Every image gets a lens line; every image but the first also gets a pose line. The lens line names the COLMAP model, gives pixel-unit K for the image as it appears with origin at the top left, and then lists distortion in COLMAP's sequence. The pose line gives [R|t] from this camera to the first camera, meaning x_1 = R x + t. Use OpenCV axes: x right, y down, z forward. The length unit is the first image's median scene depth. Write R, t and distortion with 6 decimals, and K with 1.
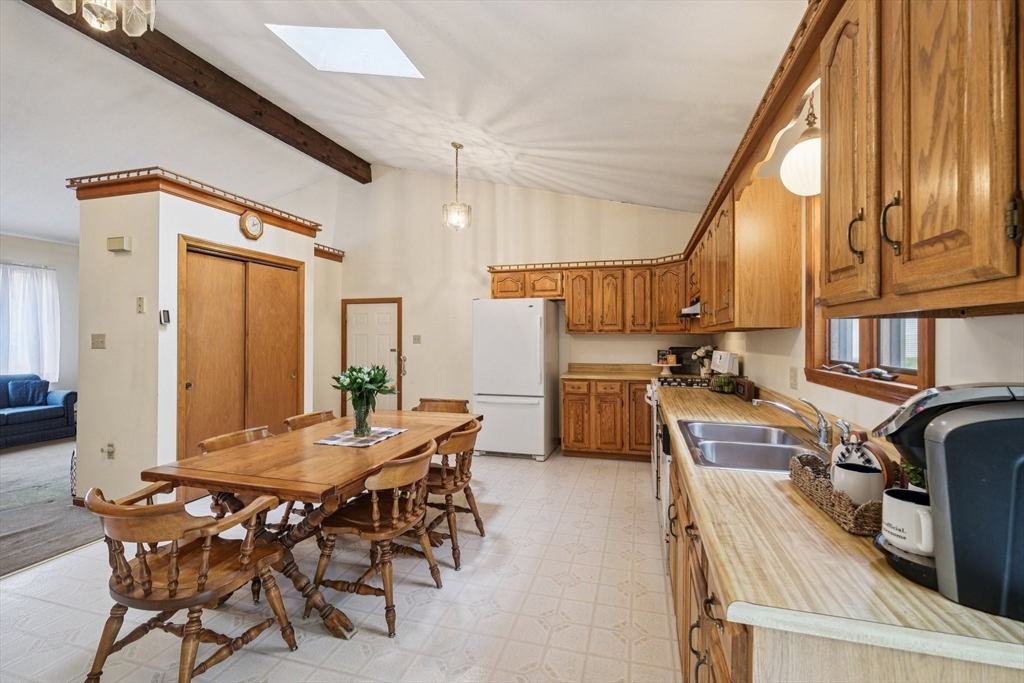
lens RADIAL K [[447.6, 0, 515.2], [0, 447.6, 333.1], [0, 0, 1]] dist [0.002427, -0.000077]
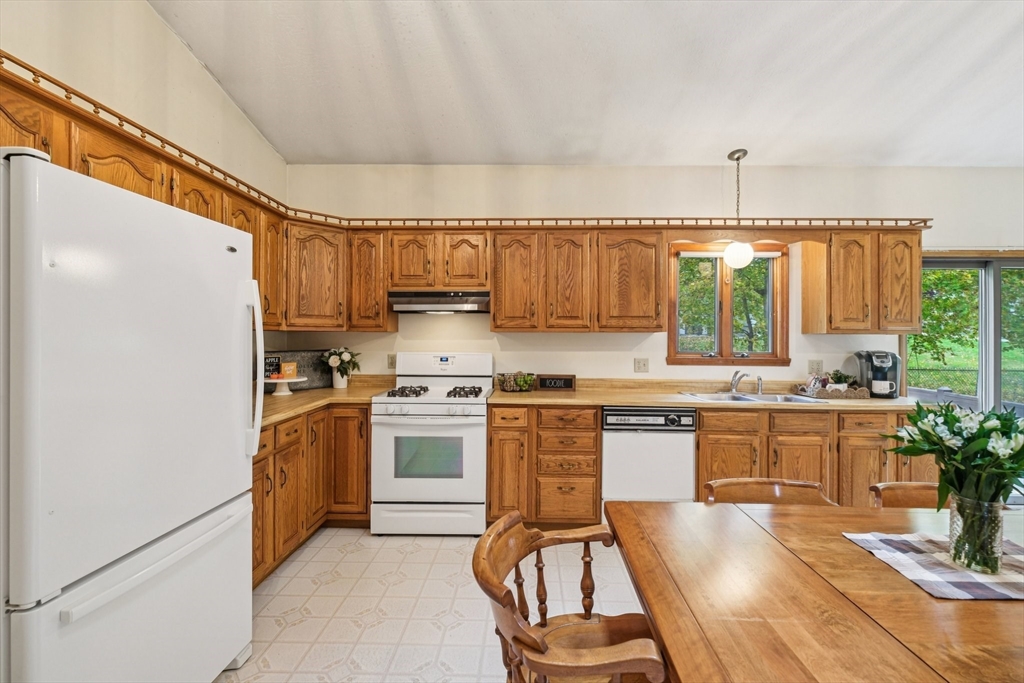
lens RADIAL K [[447.6, 0, 515.2], [0, 447.6, 333.1], [0, 0, 1]] dist [0.002427, -0.000077]
pose [[-0.242562, 0.005444, 0.970121, -0.351282], [-0.017234, 0.999802, -0.009919, 0.005980], [-0.969983, -0.019125, -0.242421, 0.834074]]
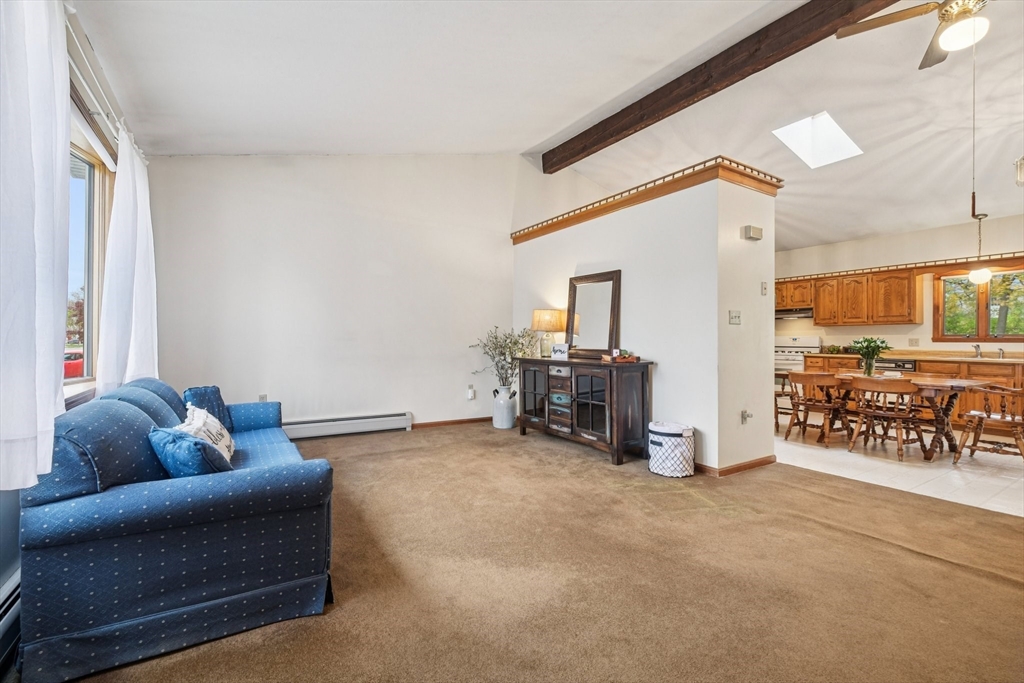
lens RADIAL K [[451.8, 0, 520.9], [0, 451.8, 338.5], [0, 0, 1]] dist [0.008709, 0.000002]
pose [[0.659592, 0.009538, 0.751564, -1.432405], [-0.016025, 0.999871, 0.001374, 0.052135], [-0.751453, -0.012950, 0.659659, 0.451695]]
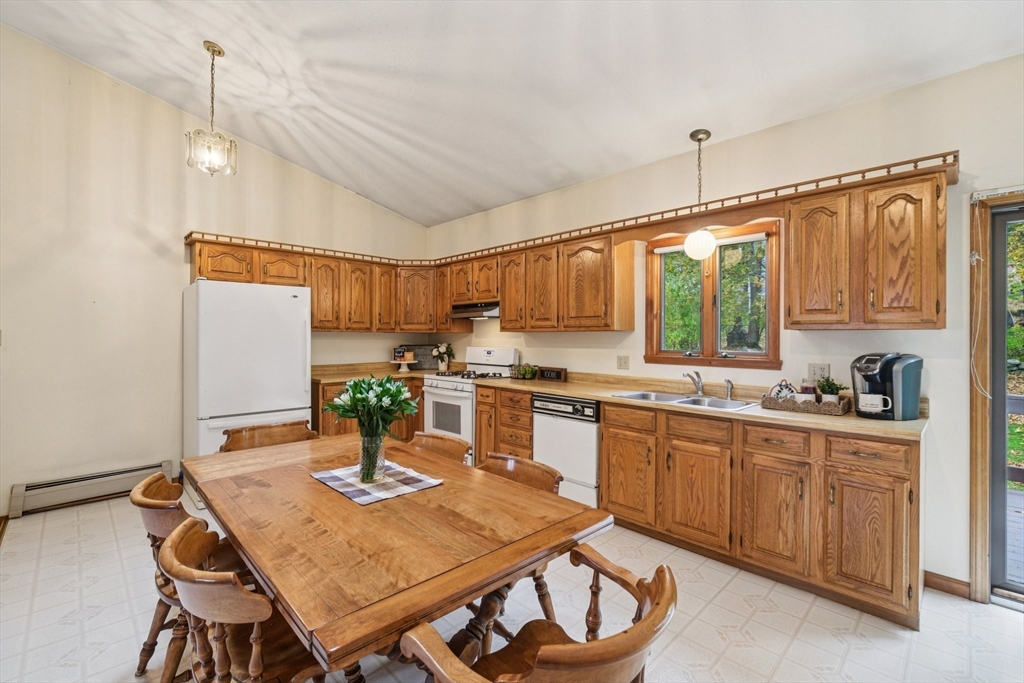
lens RADIAL K [[447.6, 0, 515.2], [0, 447.6, 333.1], [0, 0, 1]] dist [0.002427, -0.000077]
pose [[0.500694, 0.006697, 0.865598, -0.440925], [-0.012011, 0.999928, -0.000789, 0.000702], [-0.865541, -0.010002, 0.500738, 0.247998]]
